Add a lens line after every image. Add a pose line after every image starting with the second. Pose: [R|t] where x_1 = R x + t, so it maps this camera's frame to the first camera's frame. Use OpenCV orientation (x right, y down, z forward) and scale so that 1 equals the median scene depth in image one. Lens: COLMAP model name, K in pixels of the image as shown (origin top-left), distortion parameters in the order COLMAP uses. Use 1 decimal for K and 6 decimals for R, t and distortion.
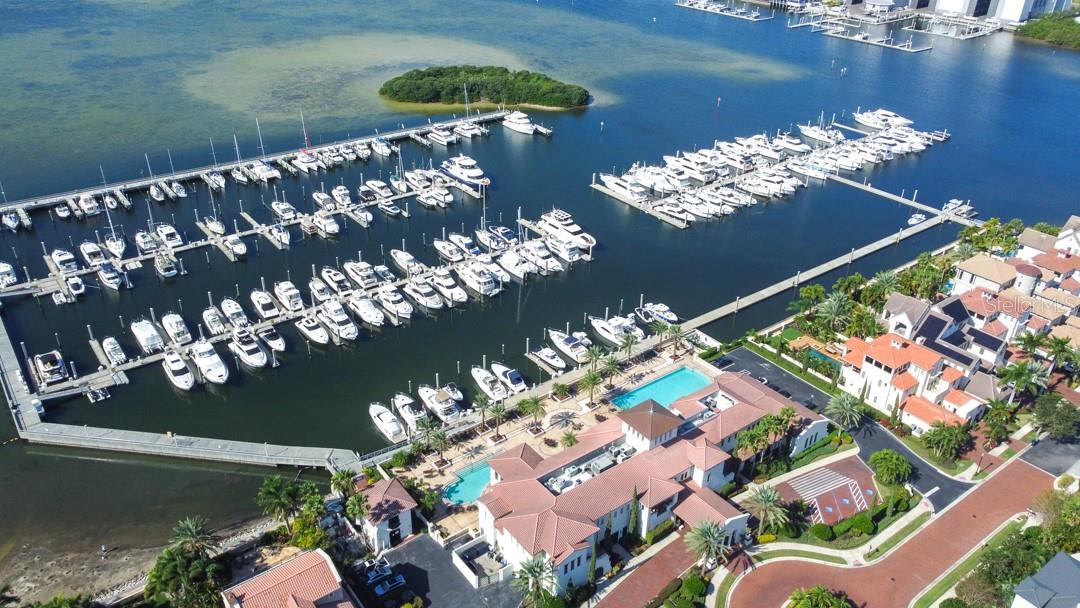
lens RADIAL K [[814.9, 0, 540.0], [0, 814.9, 304.0], [0, 0, 1]] dist [0.039315, 0.003771]
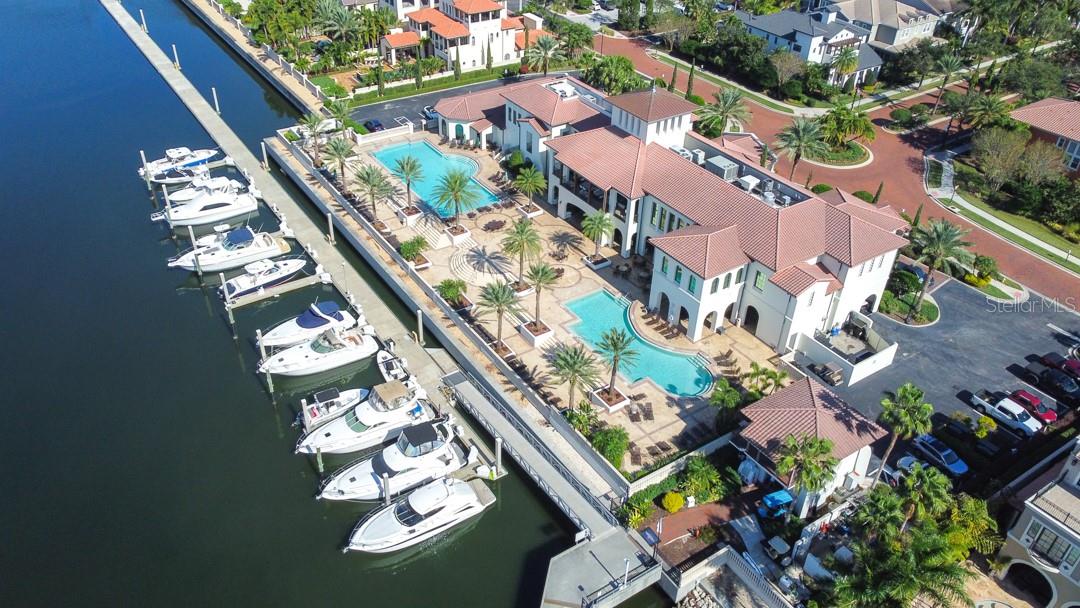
lens RADIAL K [[814.9, 0, 540.0], [0, 814.9, 304.0], [0, 0, 1]] dist [0.039315, 0.003771]
pose [[0.052743, -0.592130, 0.804115, -0.435727], [0.467827, 0.726057, 0.503964, -0.108404], [-0.882245, 0.349606, 0.315309, 0.743458]]
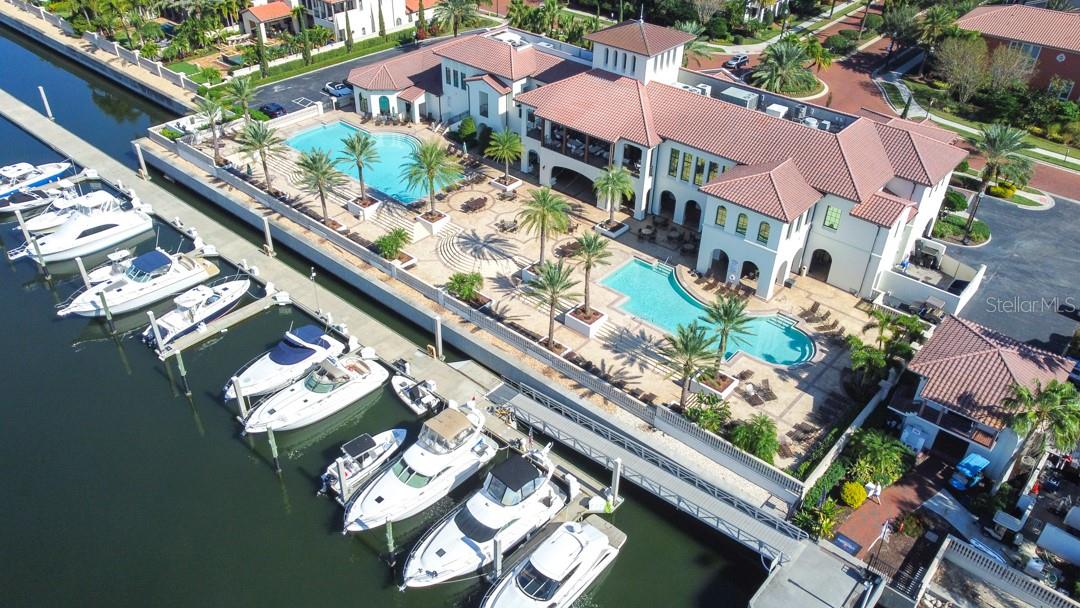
lens RADIAL K [[814.9, 0, 540.0], [0, 814.9, 304.0], [0, 0, 1]] dist [0.039315, 0.003771]
pose [[-0.208679, -0.584432, 0.784151, -0.353395], [0.460868, 0.648428, 0.605923, -0.105888], [-0.862586, 0.487833, 0.134033, 0.868857]]
